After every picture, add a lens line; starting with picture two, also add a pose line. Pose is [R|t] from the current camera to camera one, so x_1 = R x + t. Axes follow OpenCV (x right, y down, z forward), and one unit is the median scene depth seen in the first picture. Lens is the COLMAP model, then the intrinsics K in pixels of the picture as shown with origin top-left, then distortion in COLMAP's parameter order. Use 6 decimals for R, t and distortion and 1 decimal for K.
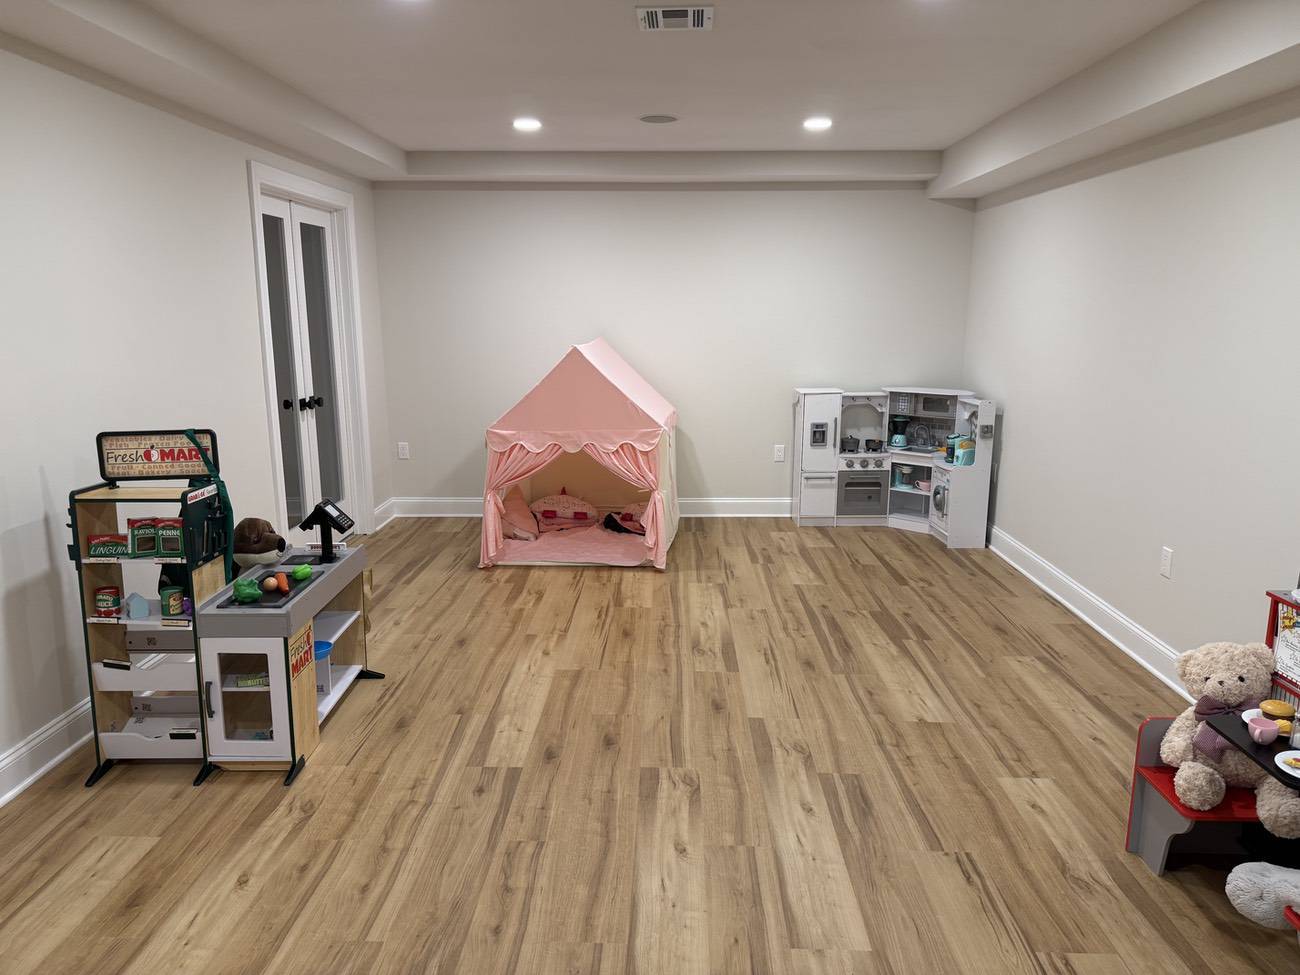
lens RADIAL K [[904.3, 0, 641.8], [0, 904.3, 476.7], [0, 0, 1]] dist [0.044531, -0.044526]
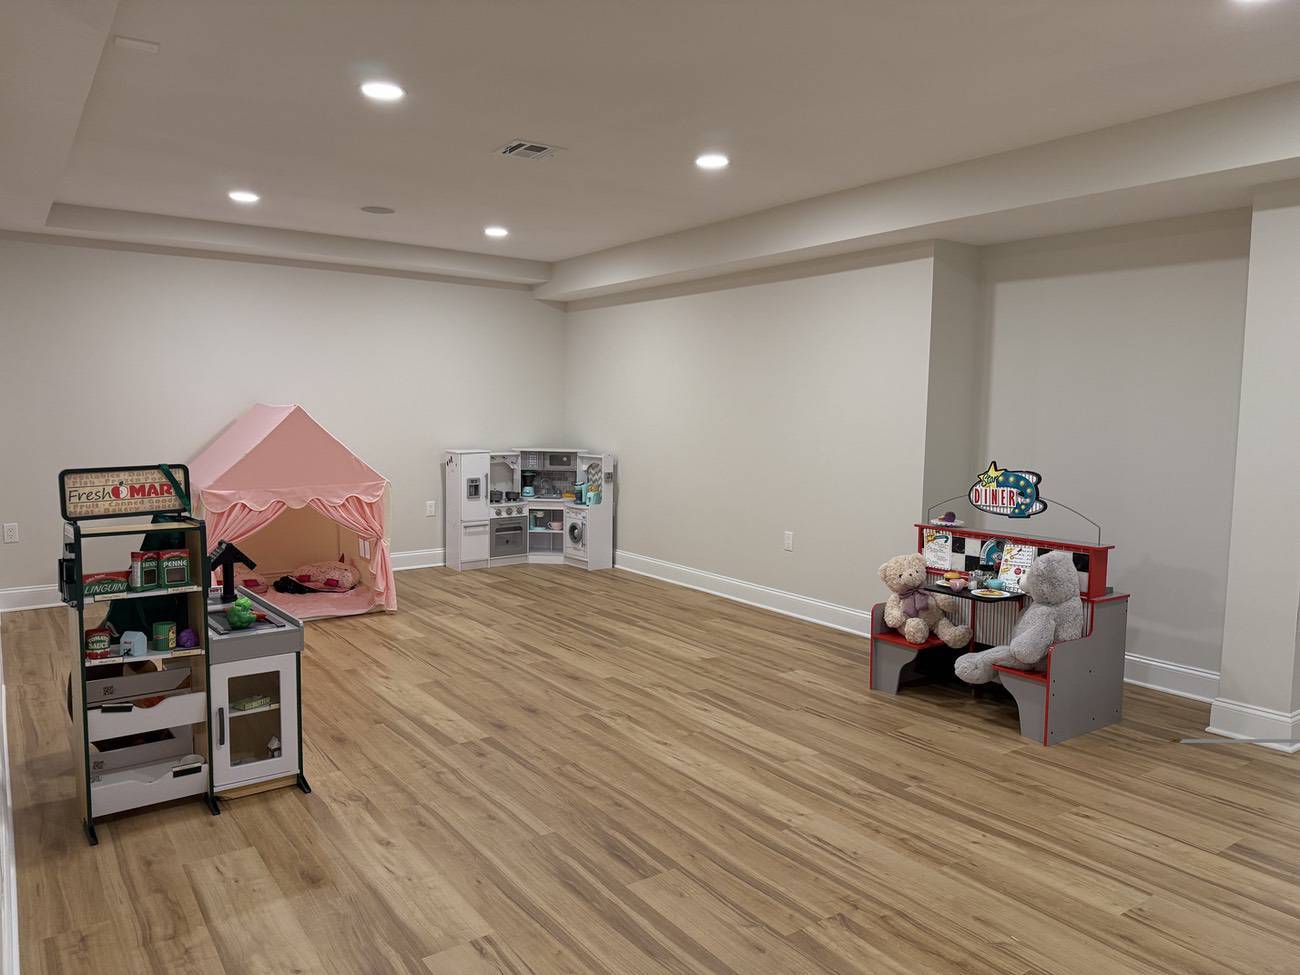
lens RADIAL K [[904.3, 0, 649.5], [0, 904.3, 467.4], [0, 0, 1]] dist [0.044531, -0.044526]
pose [[0.792881, -0.028792, 0.608696, -0.679287], [0.096413, 0.992229, -0.078653, 0.081641], [-0.601701, 0.121049, 0.789495, -0.113562]]
